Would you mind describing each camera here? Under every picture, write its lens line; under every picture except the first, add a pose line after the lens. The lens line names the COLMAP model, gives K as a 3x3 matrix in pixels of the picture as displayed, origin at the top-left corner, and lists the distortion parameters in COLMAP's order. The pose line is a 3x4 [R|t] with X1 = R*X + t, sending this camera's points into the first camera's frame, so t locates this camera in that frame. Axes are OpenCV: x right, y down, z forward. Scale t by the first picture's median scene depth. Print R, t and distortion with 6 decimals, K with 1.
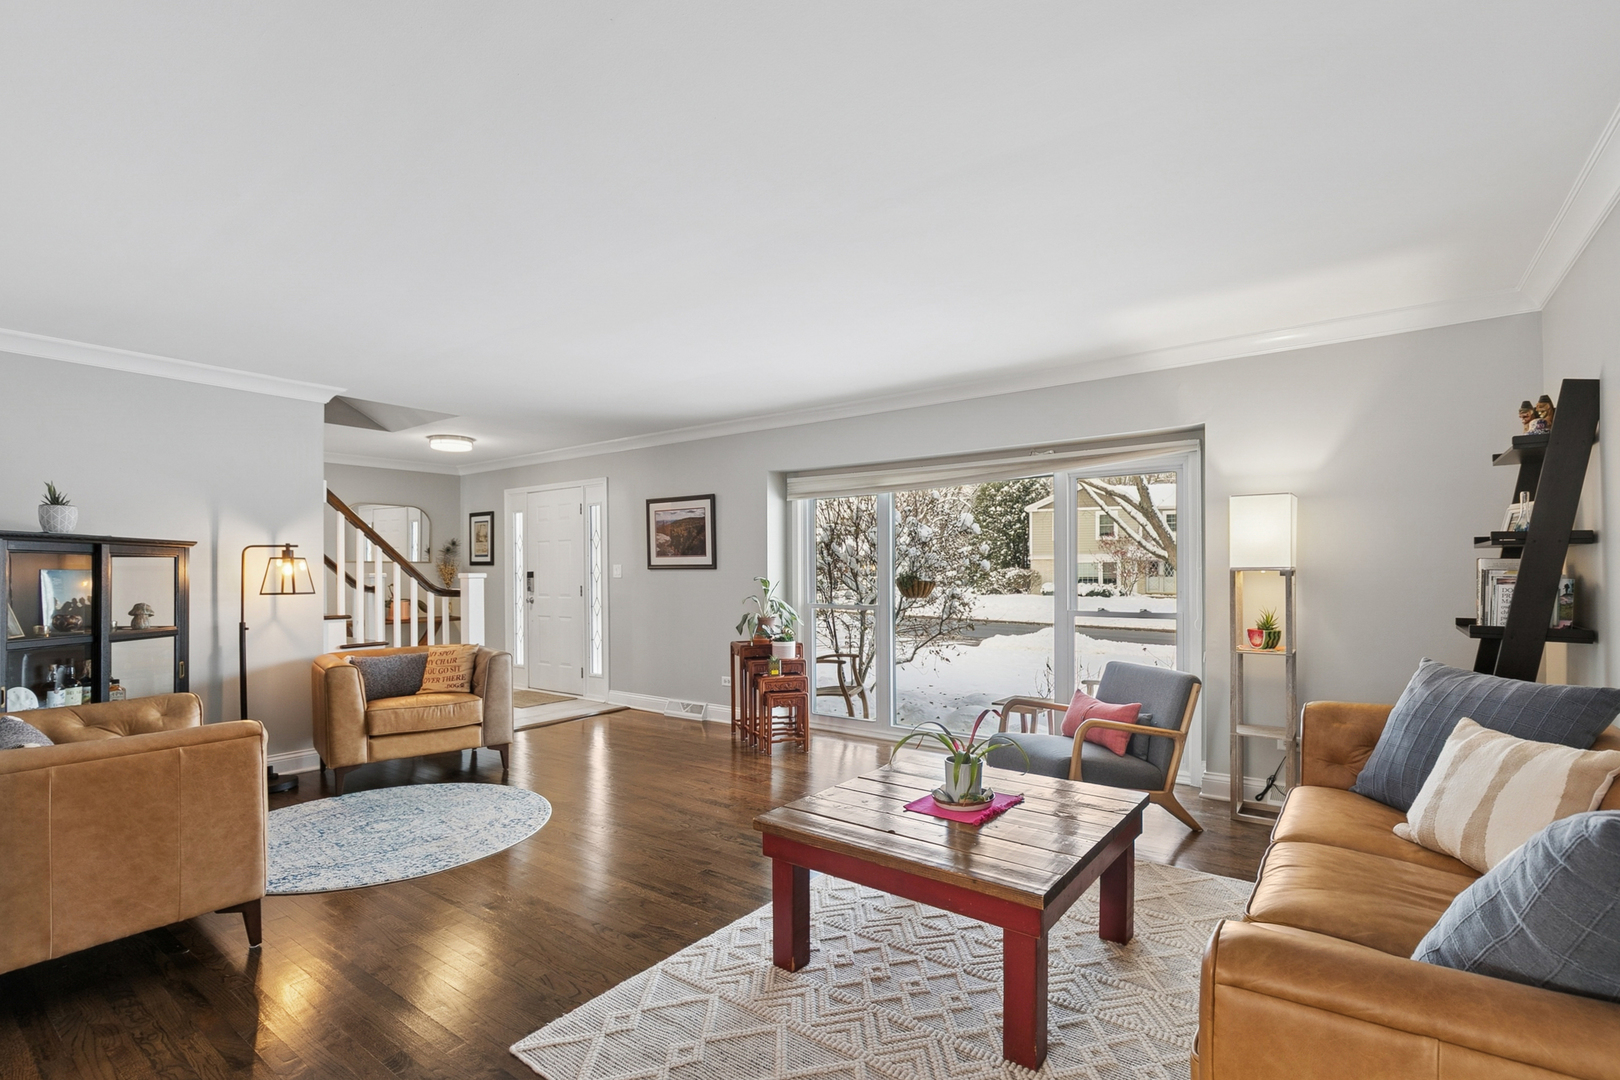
lens RADIAL K [[747.5, 0, 818.3], [0, 747.5, 548.2], [0, 0, 1]] dist [-0.003722, -0.000451]
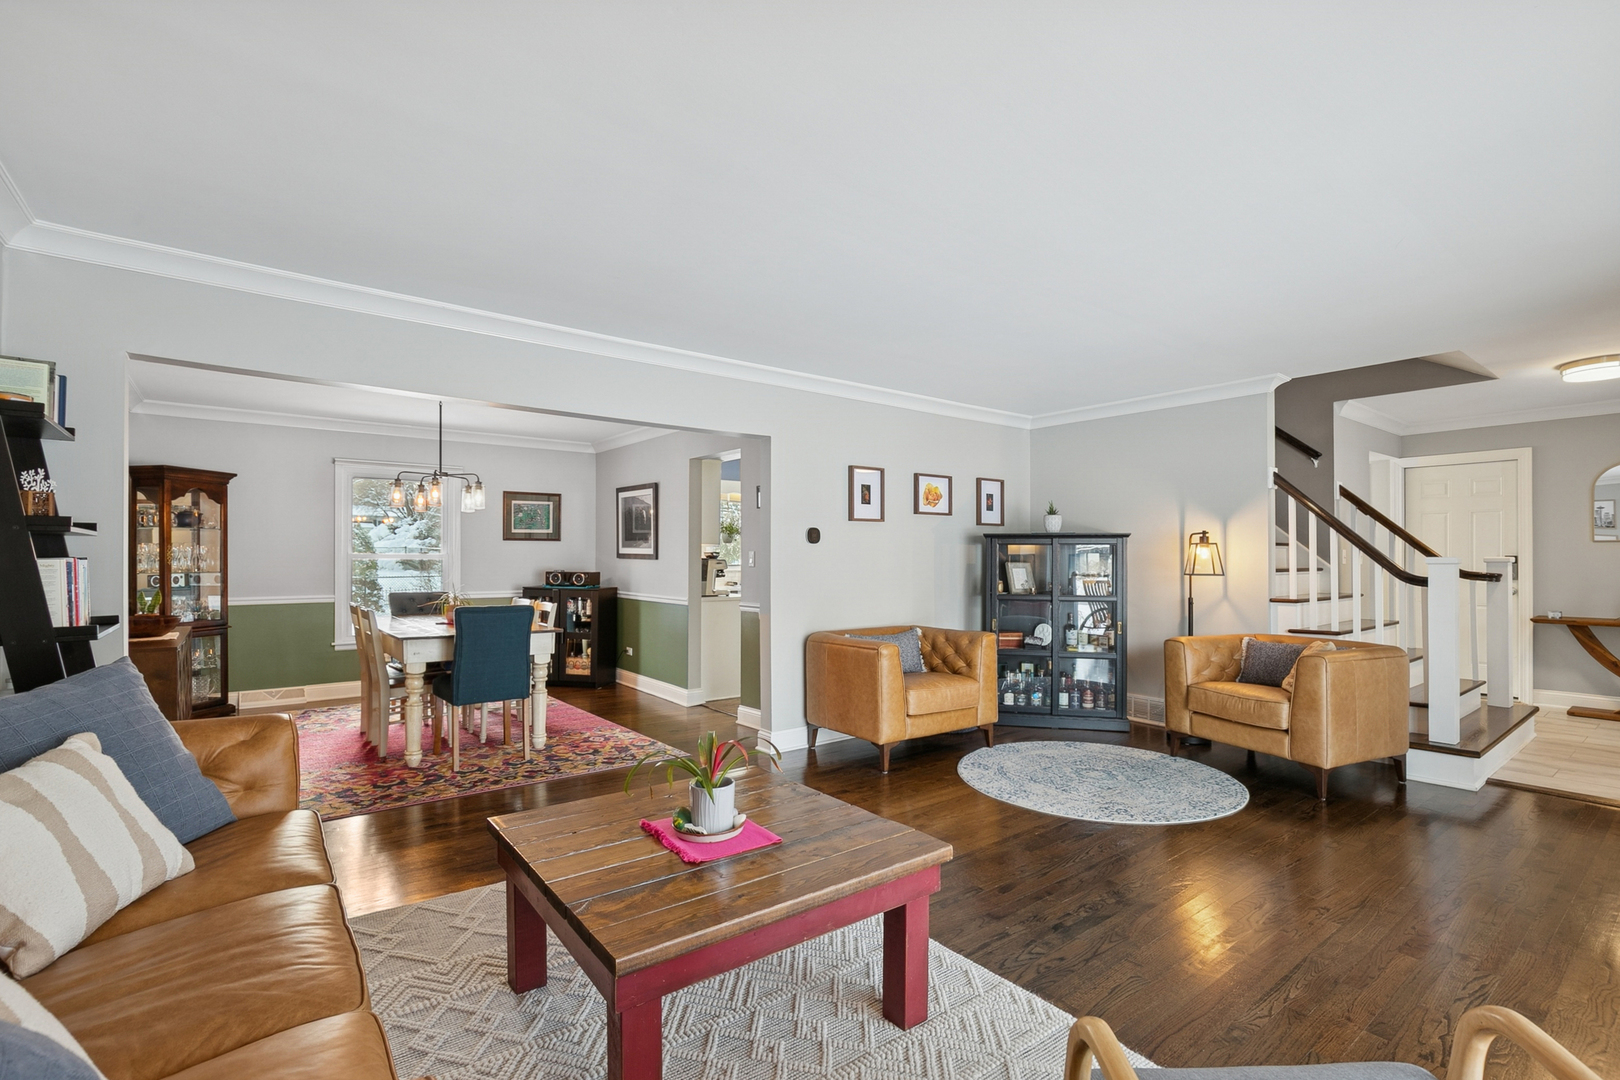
lens RADIAL K [[747.5, 0, 818.3], [0, 747.5, 548.2], [0, 0, 1]] dist [-0.003722, -0.000451]
pose [[-0.251293, -0.009208, -0.967867, 0.540829], [0.032980, 0.999293, -0.018069, 0.022420], [0.967349, -0.036461, -0.250811, 0.734105]]
